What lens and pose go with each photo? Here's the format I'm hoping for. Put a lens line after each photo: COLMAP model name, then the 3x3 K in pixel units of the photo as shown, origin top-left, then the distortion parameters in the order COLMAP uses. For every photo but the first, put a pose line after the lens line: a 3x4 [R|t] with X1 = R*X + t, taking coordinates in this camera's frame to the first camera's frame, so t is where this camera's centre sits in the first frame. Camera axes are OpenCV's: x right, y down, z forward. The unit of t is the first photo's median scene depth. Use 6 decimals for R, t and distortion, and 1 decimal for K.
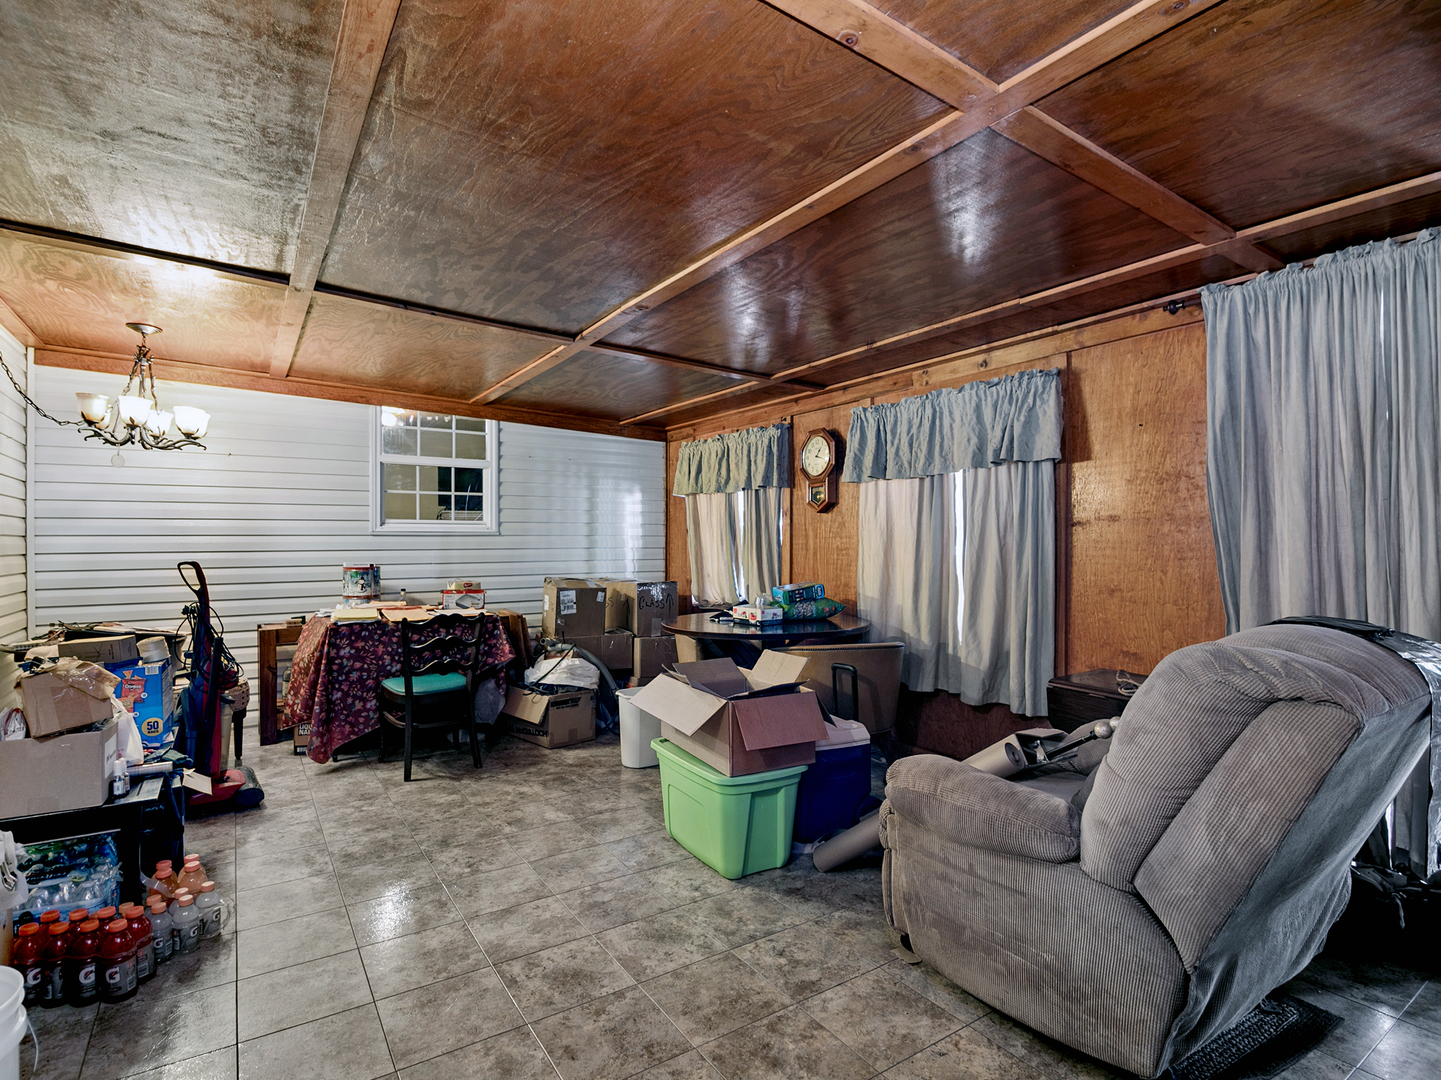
lens RADIAL K [[734.2, 0, 718.4], [0, 734.2, 531.6], [0, 0, 1]] dist [-0.001577, -0.008905]
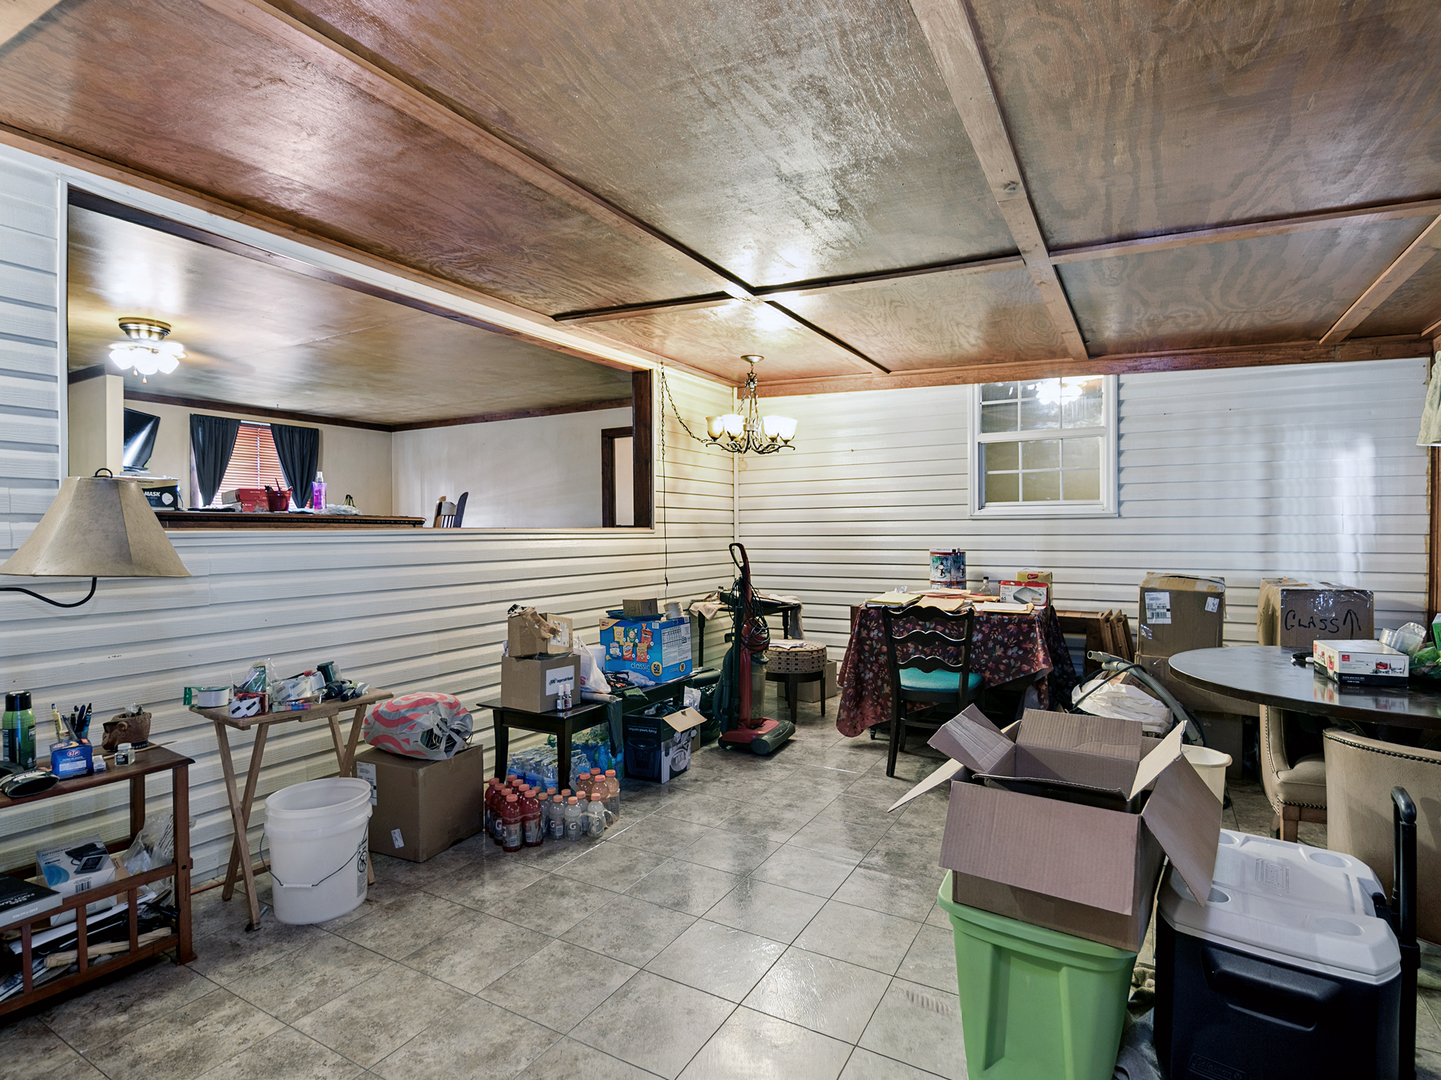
lens RADIAL K [[734.2, 0, 718.4], [0, 734.2, 531.6], [0, 0, 1]] dist [-0.001577, -0.008905]
pose [[0.452450, 0.002892, -0.891785, 0.276206], [0.016801, 0.999790, 0.011767, 0.004709], [0.891632, -0.020307, 0.452306, 0.312383]]
